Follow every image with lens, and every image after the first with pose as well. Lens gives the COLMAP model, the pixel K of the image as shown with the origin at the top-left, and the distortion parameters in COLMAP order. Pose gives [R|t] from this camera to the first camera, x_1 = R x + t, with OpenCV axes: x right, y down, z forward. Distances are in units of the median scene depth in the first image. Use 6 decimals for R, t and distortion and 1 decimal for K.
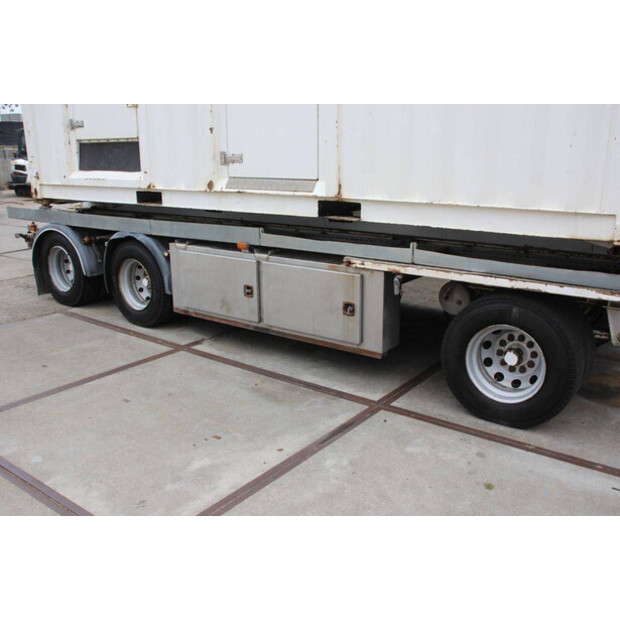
lens RADIAL K [[586.7, 0, 298.2], [0, 586.7, 309.5], [0, 0, 1]] dist [-0.131678, 0.227462]
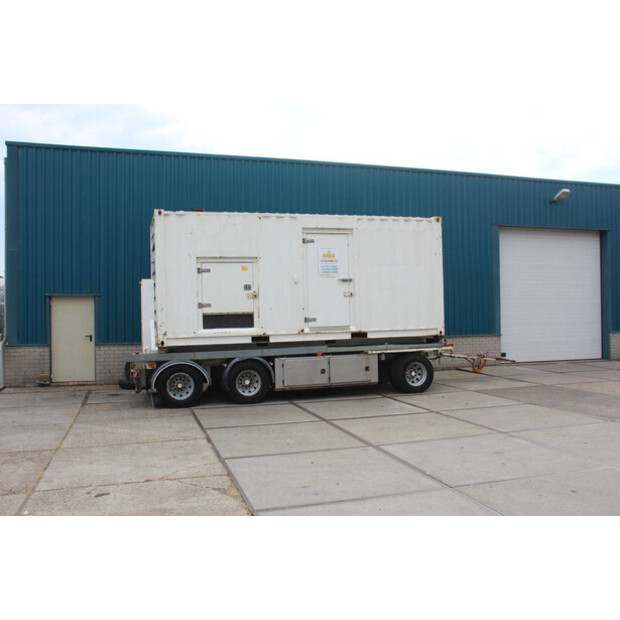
lens RADIAL K [[586.7, 0, 298.2], [0, 586.7, 309.5], [0, 0, 1]] dist [-0.131678, 0.227462]
pose [[0.599105, -0.014165, 0.800545, -2.124515], [0.229890, 0.960788, -0.155042, 0.076976], [-0.766958, 0.276923, 0.578869, -0.431207]]
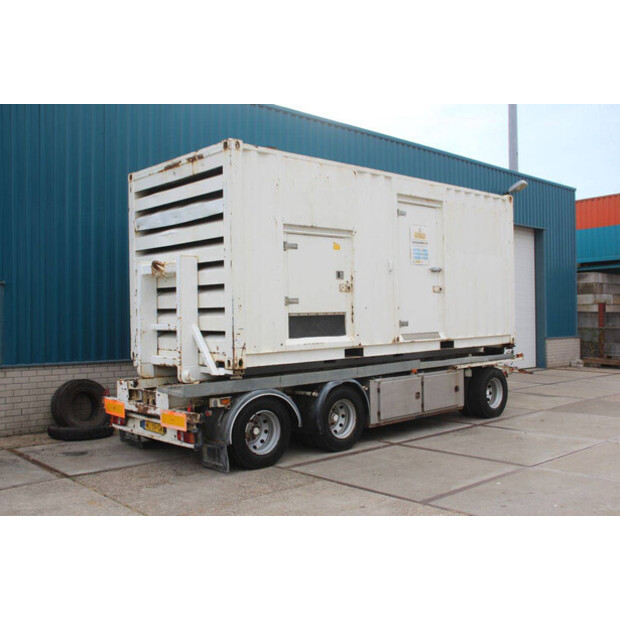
lens RADIAL K [[663.3, 0, 310.0], [0, 663.3, 310.0], [0, 0, 1]] dist [-0.054935, -0.001874]
pose [[0.177978, -0.003067, 0.984030, -2.119776], [0.271082, 0.961455, -0.046033, -0.277273], [-0.945959, 0.274945, 0.171949, 0.885175]]
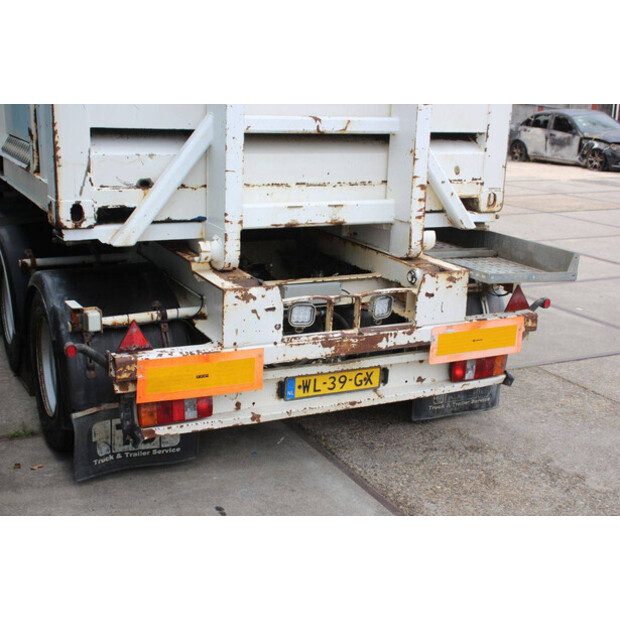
lens RADIAL K [[875.1, 0, 310.0], [0, 875.1, 310.0], [0, 0, 1]] dist [0.033860, 0.133129]
pose [[-0.898203, -0.144106, 0.415288, -0.866998], [0.077760, 0.877751, 0.472764, -0.664073], [-0.432648, 0.456931, -0.777193, 2.306744]]
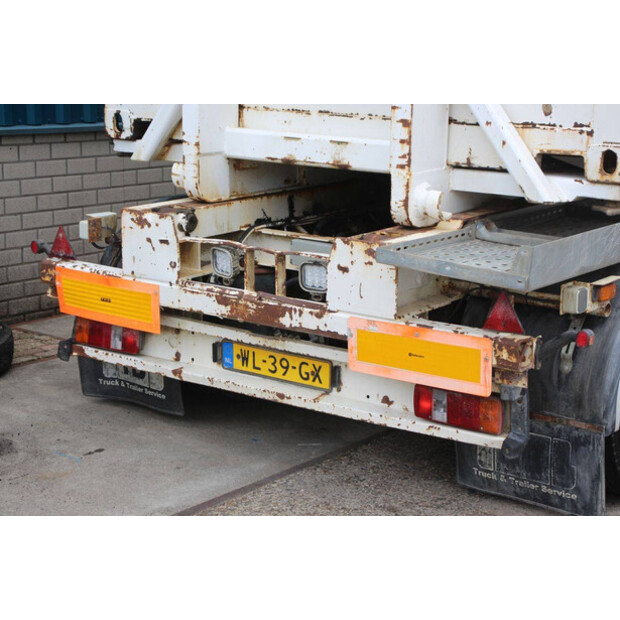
lens RADIAL K [[1335.5, 0, 310.0], [0, 1335.5, 310.0], [0, 0, 1]] dist [0.355063, 0.068441]
pose [[-0.006266, -0.218316, 0.975858, -1.554764], [0.249131, 0.944766, 0.212959, -0.435649], [-0.968449, 0.244451, 0.048470, 1.548723]]
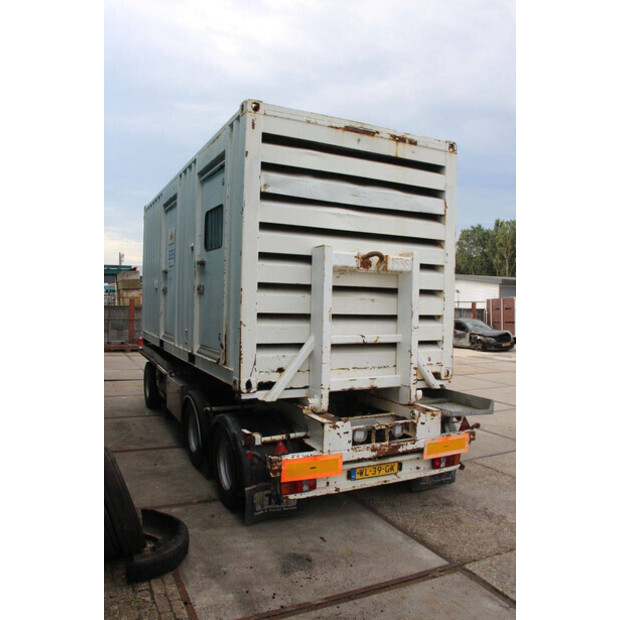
lens RADIAL K [[512.8, 0, 310.0], [0, 512.8, 310.0], [0, 0, 1]] dist [-0.161858, 0.142448]
pose [[-0.898094, -0.028874, 0.438855, -0.837839], [0.092422, 0.963171, 0.252508, -0.738049], [-0.429984, 0.267336, -0.862349, 2.456470]]
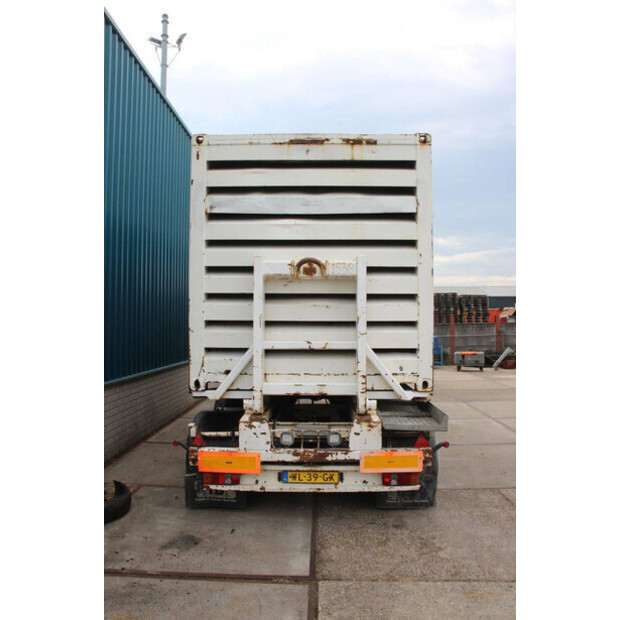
lens RADIAL K [[512.8, 0, 310.0], [0, 512.8, 310.0], [0, 0, 1]] dist [-0.161858, 0.142448]
pose [[-0.595129, 0.009544, 0.803574, -1.319590], [0.208234, 0.967609, 0.142726, -0.629893], [-0.776183, 0.252272, -0.577839, 2.122630]]
